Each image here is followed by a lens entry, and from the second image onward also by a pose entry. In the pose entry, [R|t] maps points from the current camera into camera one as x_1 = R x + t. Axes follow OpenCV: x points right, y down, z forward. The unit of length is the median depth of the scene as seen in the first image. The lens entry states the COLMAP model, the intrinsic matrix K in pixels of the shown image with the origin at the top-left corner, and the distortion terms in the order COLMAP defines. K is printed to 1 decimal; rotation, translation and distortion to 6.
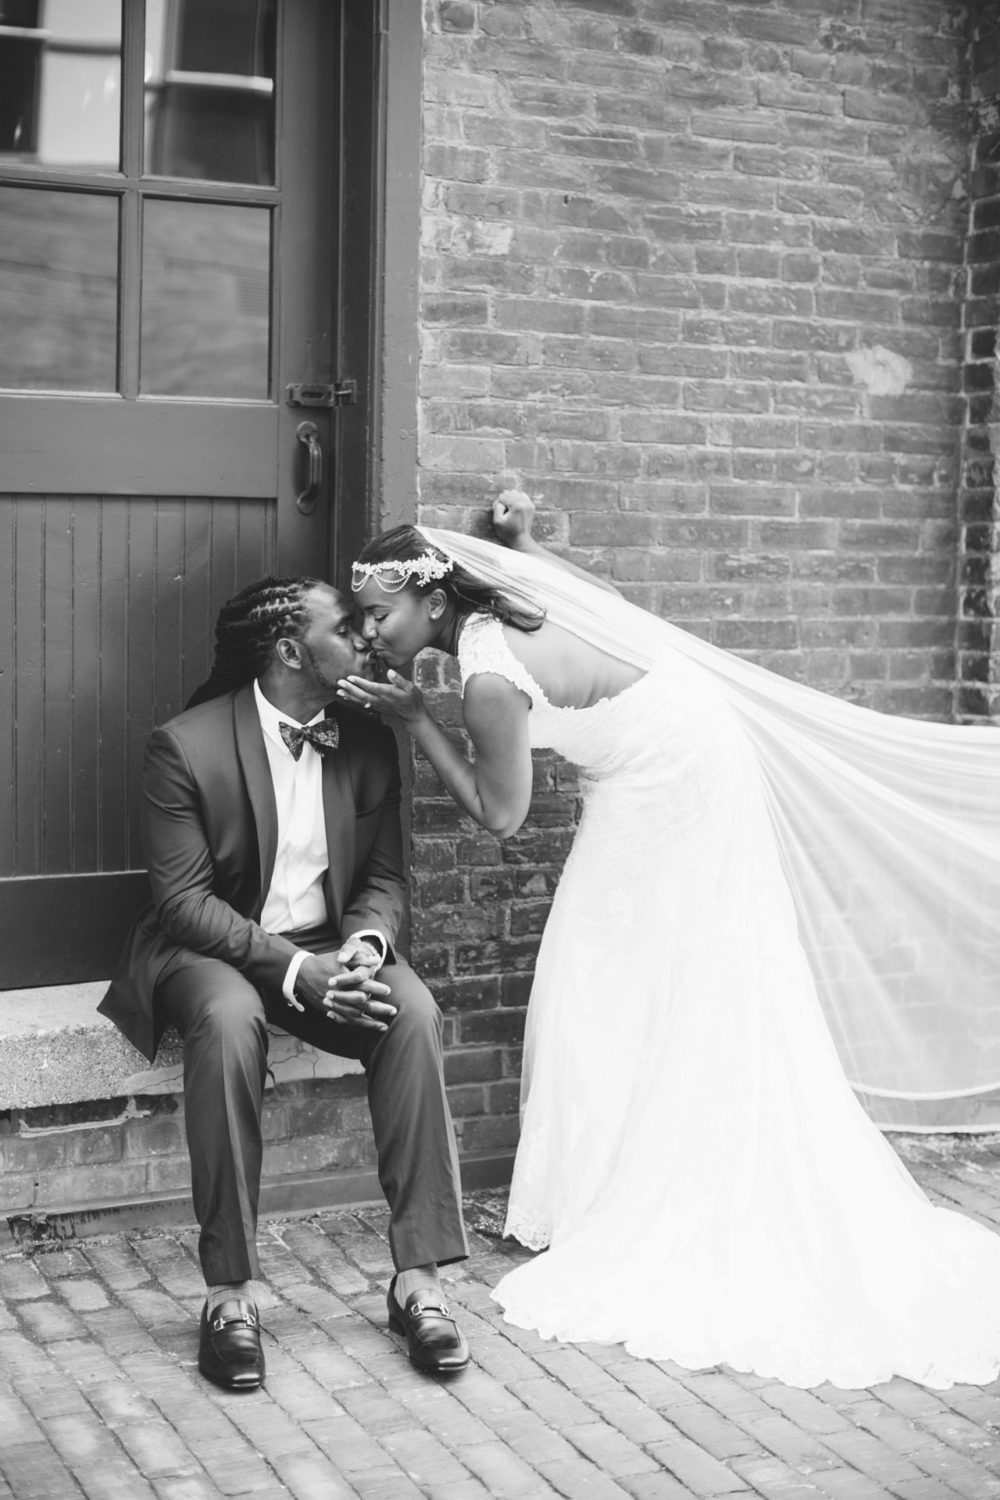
lens RADIAL K [[2202.1, 0, 499.3], [0, 2202.1, 750.6], [0, 0, 1]] dist [-0.083070, 0.000000]
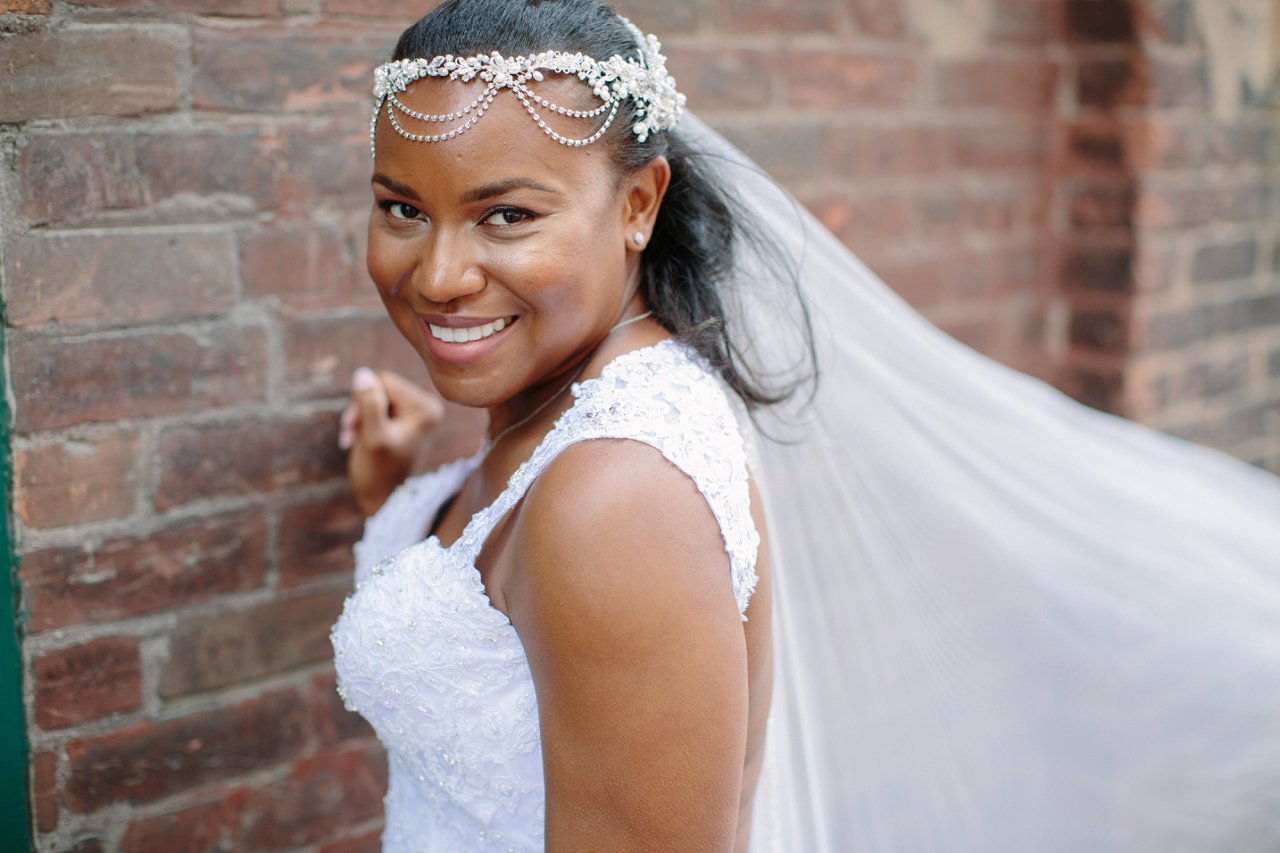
lens RADIAL K [[1879.1, 0, 641.5], [0, 1879.1, 429.0], [0, 0, 1]] dist [-0.083070, 0.000000]
pose [[0.932575, -0.078416, 0.352357, -0.046566], [0.046009, 0.993980, 0.099437, -0.135248], [-0.358033, -0.076521, 0.930568, 0.683144]]
